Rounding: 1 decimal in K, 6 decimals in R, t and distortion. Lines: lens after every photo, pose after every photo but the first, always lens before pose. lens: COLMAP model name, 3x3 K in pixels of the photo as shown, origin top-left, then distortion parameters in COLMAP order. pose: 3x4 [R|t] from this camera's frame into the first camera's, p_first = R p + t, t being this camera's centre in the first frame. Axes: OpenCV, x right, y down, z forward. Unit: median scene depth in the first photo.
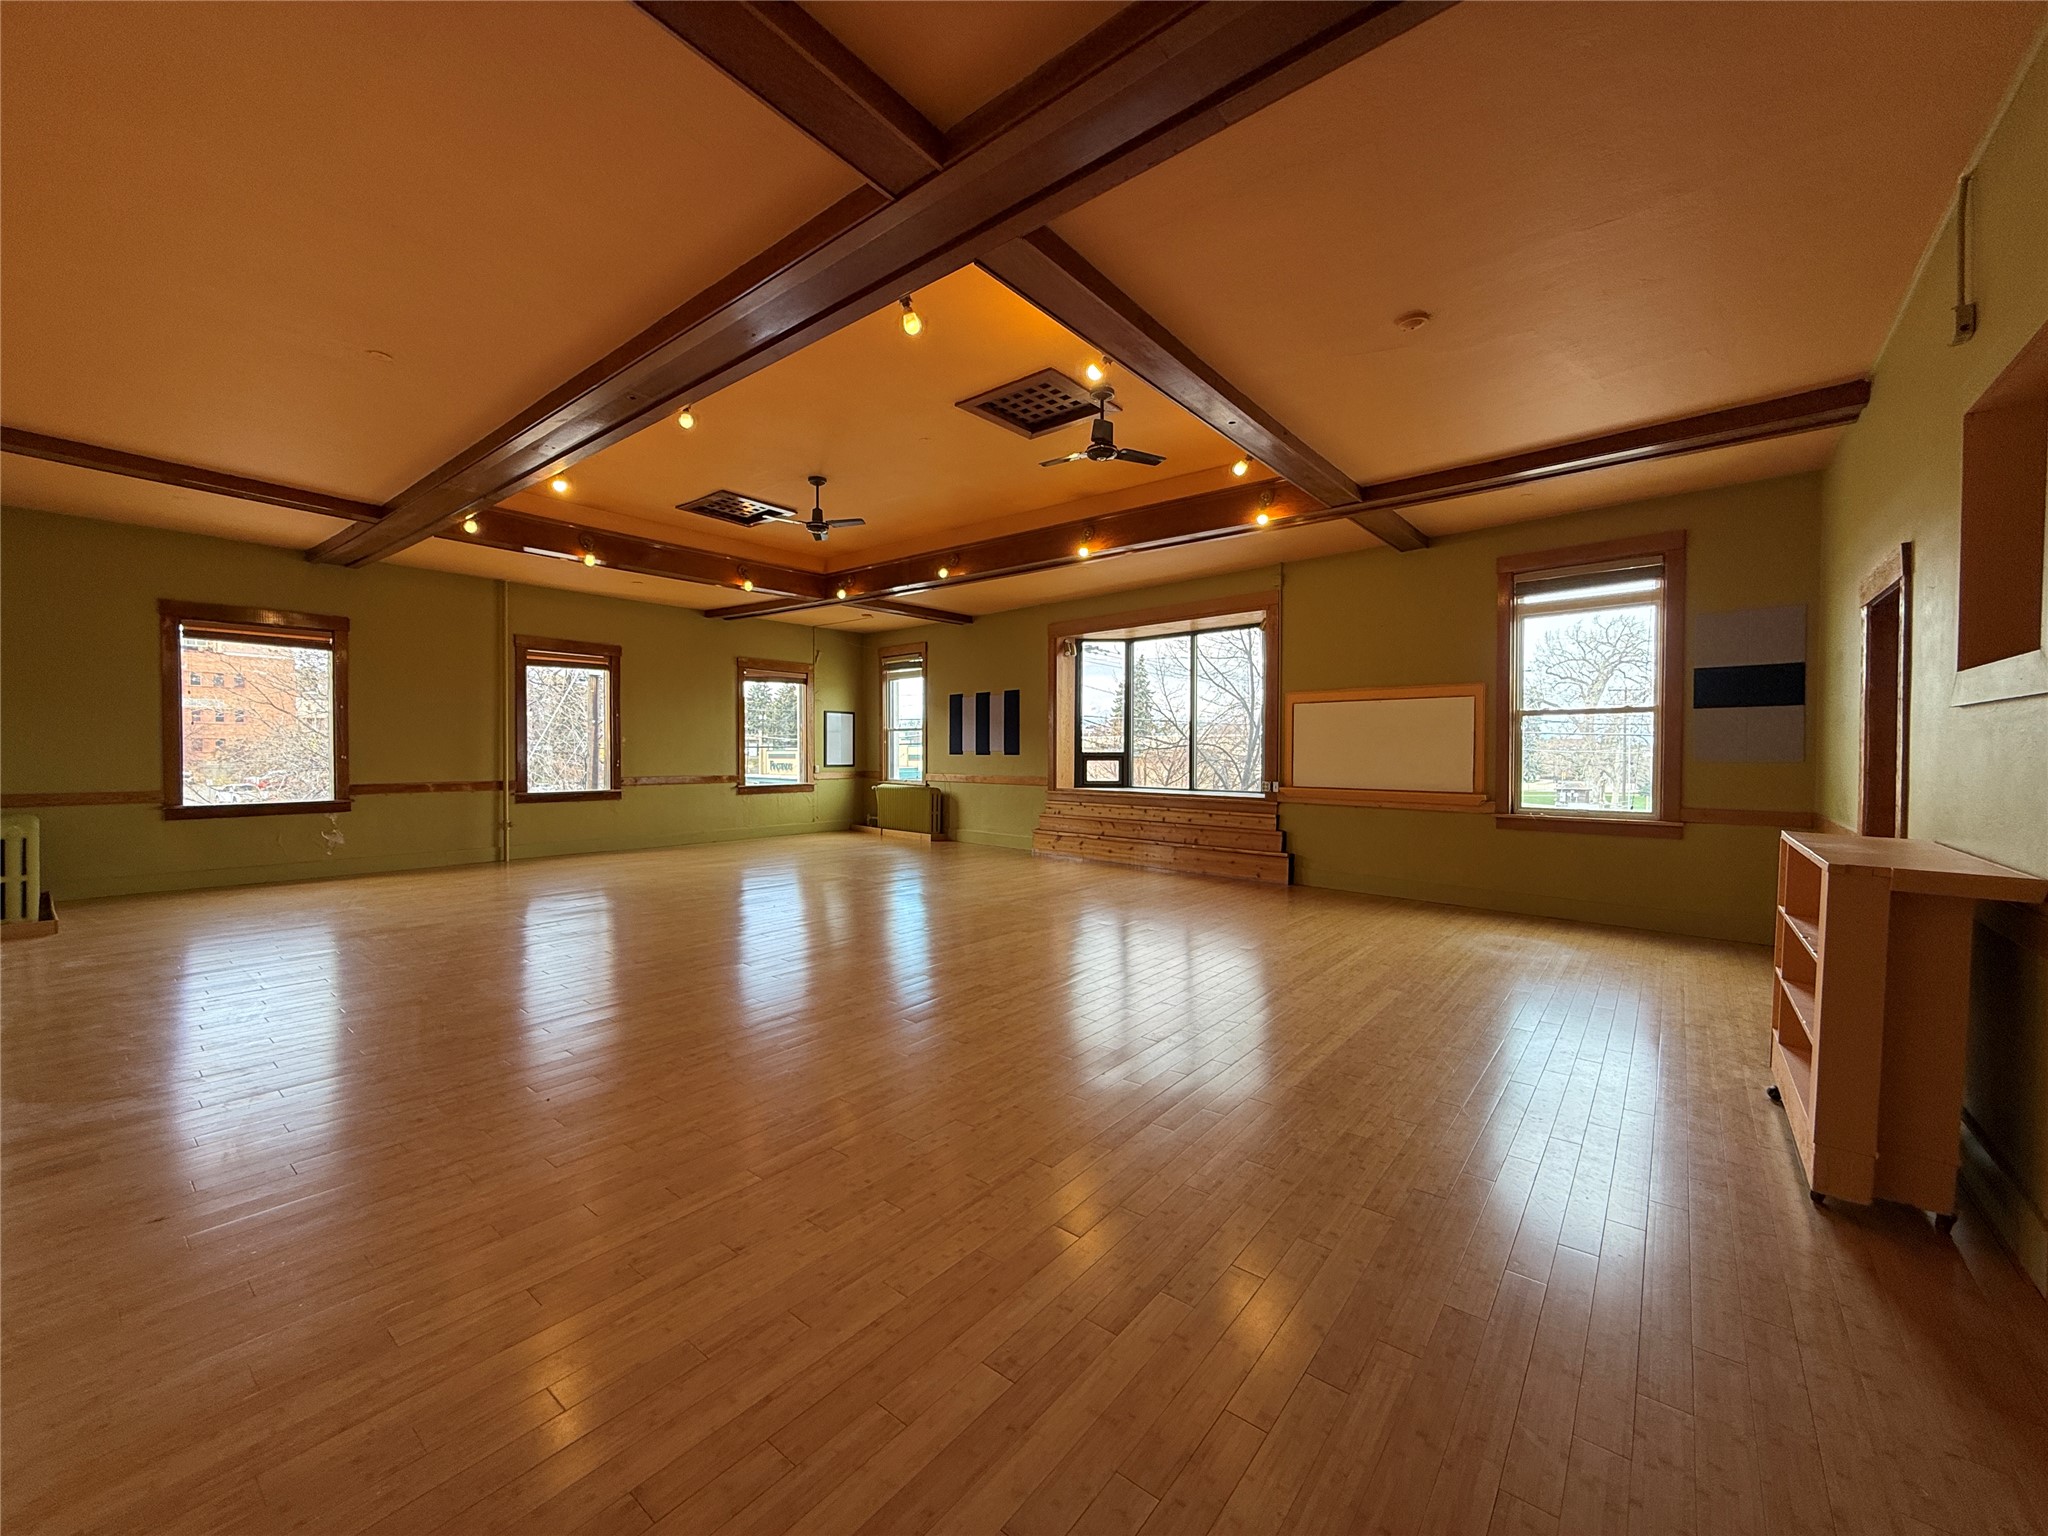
lens RADIAL K [[810.0, 0, 1024.0], [0, 810.0, 768.0], [0, 0, 1]] dist [-0.001071, -0.000092]
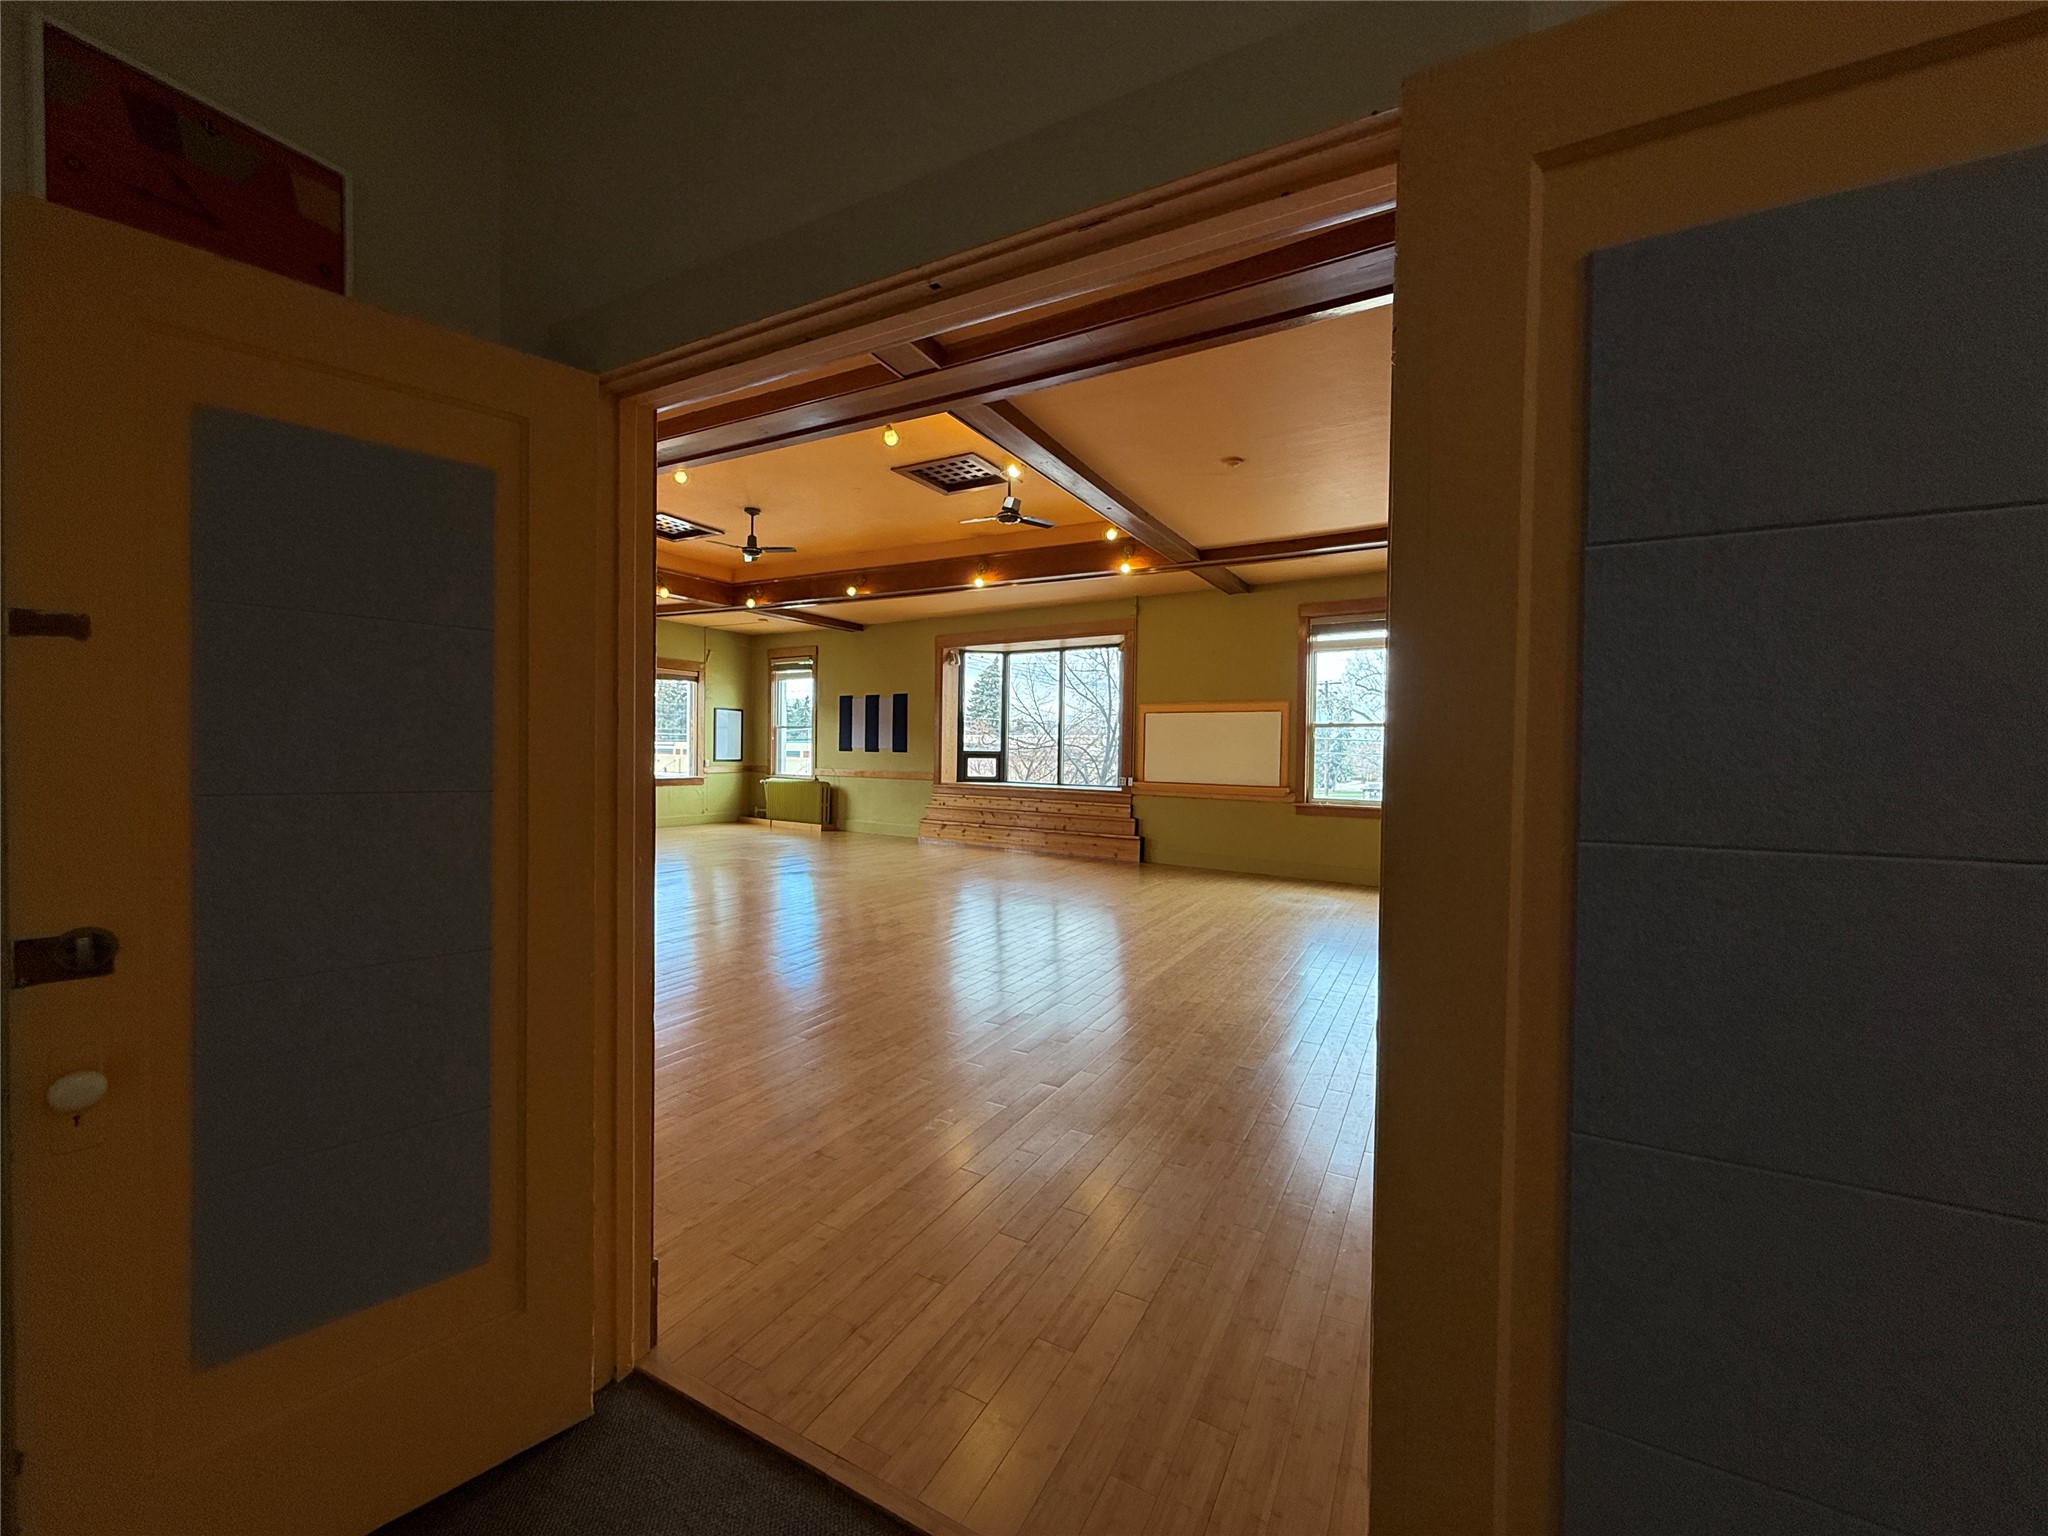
lens RADIAL K [[810.0, 0, 1024.0], [0, 810.0, 768.0], [0, 0, 1]] dist [-0.001071, -0.000092]
pose [[0.983385, 0.009660, 0.181274, -0.052839], [-0.010056, 0.999949, 0.001266, 0.002502], [-0.181253, -0.003067, 0.983432, -0.130259]]
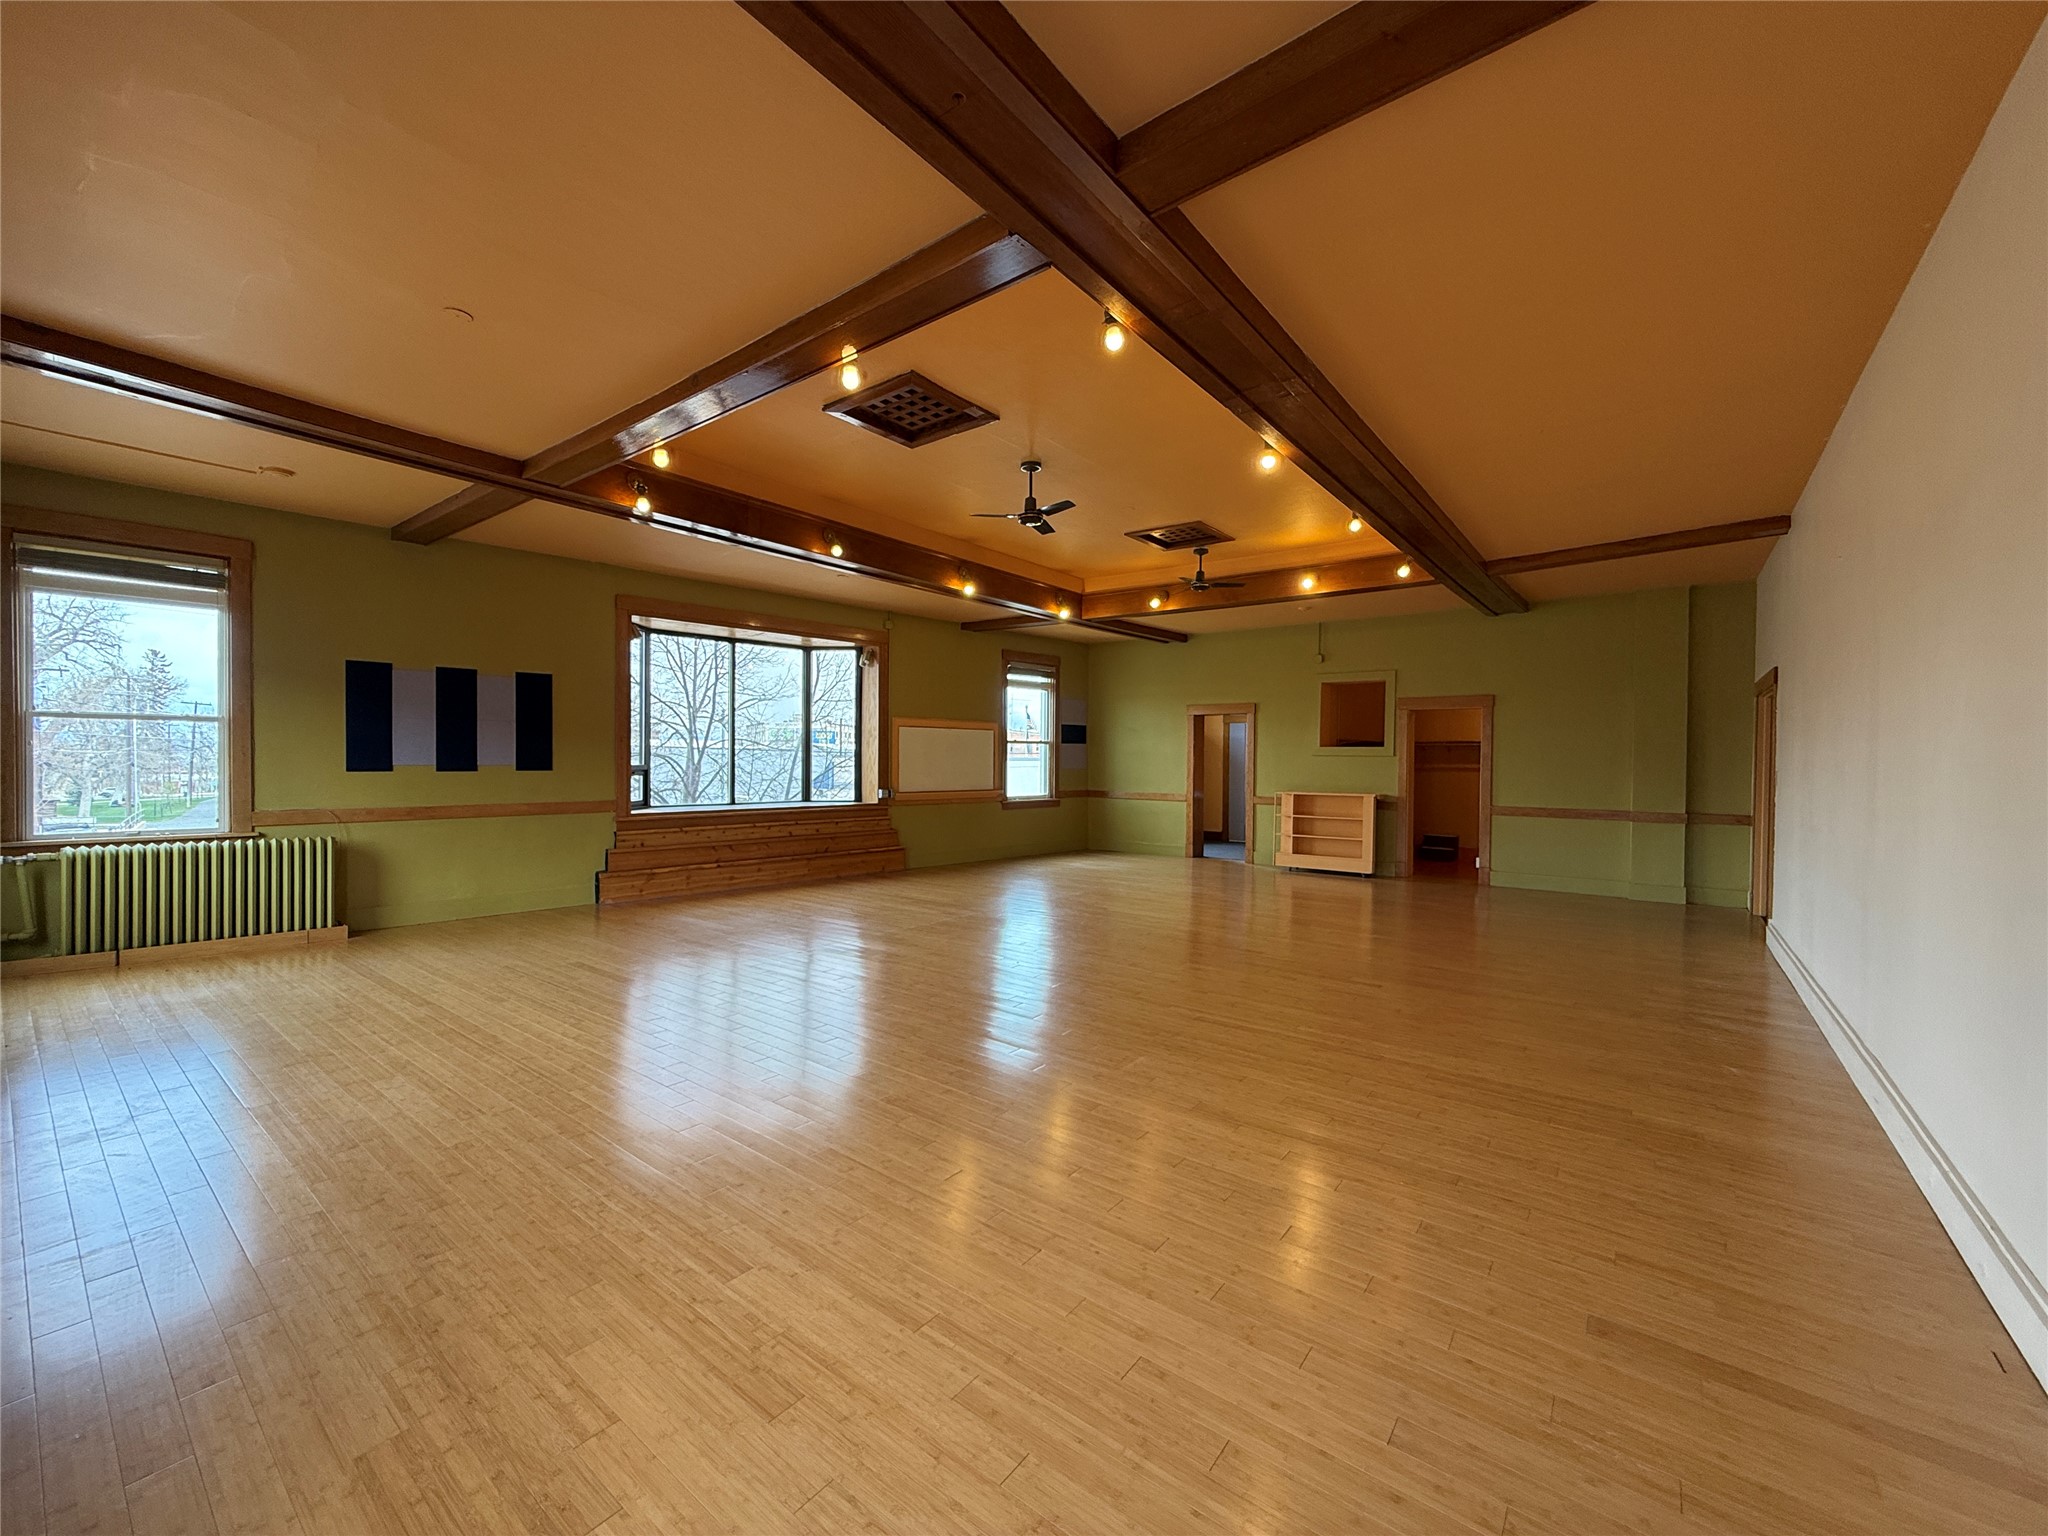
lens RADIAL K [[823.3, 0, 1024.0], [0, 823.3, 768.0], [0, 0, 1]] dist [-0.001087, -0.000057]
pose [[-0.015921, -0.008885, 0.999834, -0.763047], [0.017944, 0.999797, 0.009170, -0.018677], [-0.999712, 0.018087, -0.015758, 0.669468]]
